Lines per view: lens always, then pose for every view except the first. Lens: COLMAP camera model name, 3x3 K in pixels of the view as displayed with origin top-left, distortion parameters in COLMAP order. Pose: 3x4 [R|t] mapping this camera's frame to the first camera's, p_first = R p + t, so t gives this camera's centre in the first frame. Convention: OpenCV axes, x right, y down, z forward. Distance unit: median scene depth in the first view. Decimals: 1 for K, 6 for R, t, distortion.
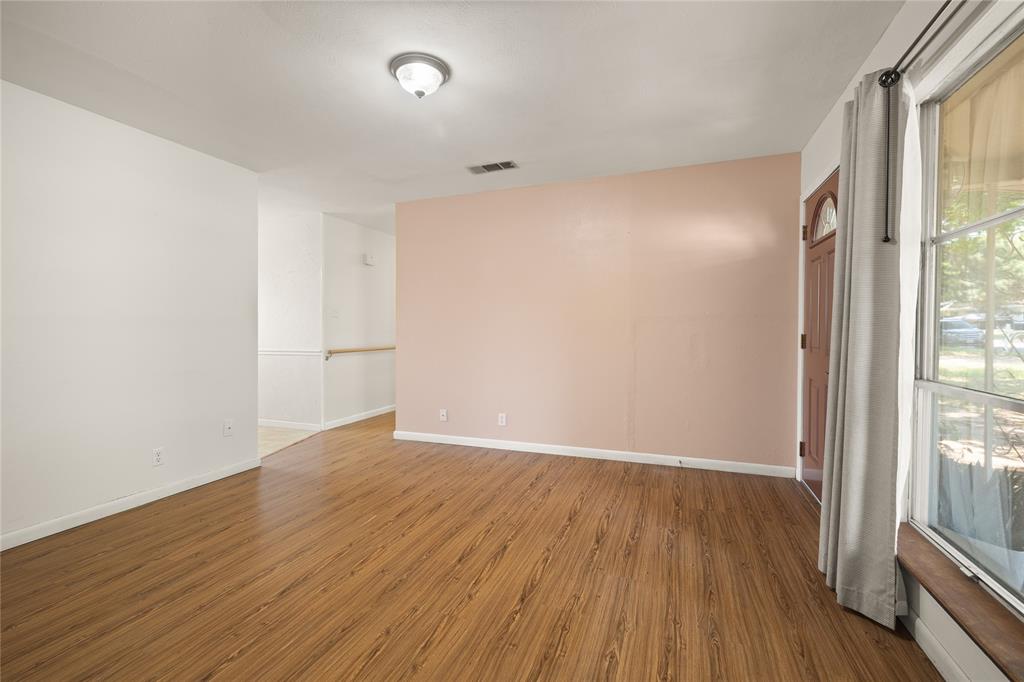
lens RADIAL K [[429.7, 0, 518.9], [0, 429.7, 334.2], [0, 0, 1]] dist [-0.000278, -0.000053]
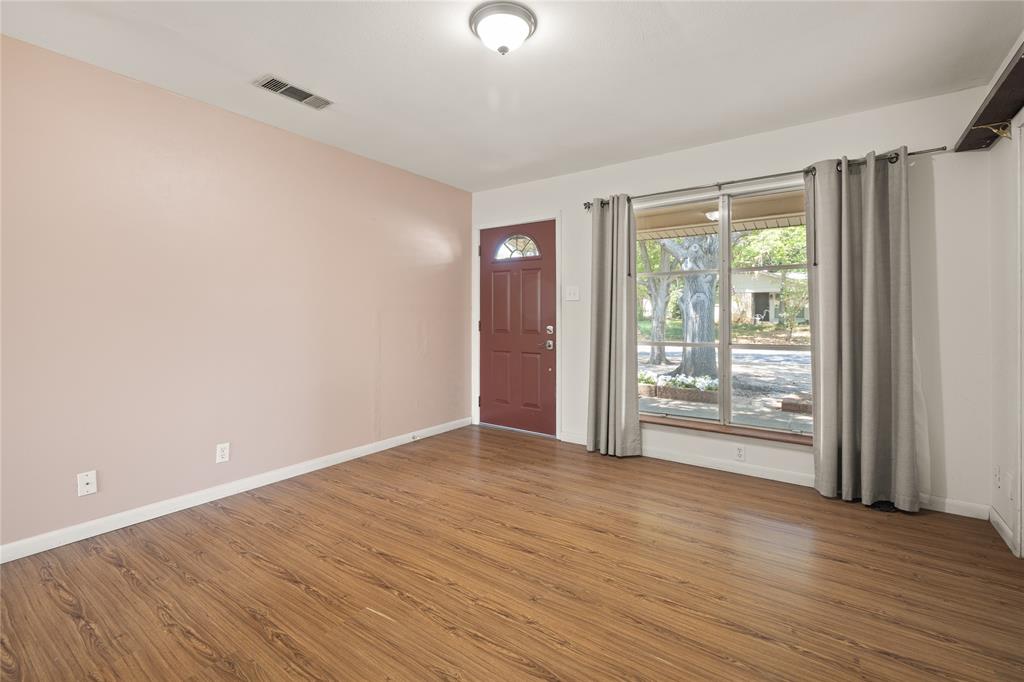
lens RADIAL K [[455.9, 0, 484.2], [0, 455.9, 313.3], [0, 0, 1]] dist [0.000071, -0.000202]
pose [[0.290460, 0.012738, 0.956802, -0.914059], [0.010722, 0.999805, -0.016565, -0.001239], [-0.956827, 0.015070, 0.290267, 0.618998]]
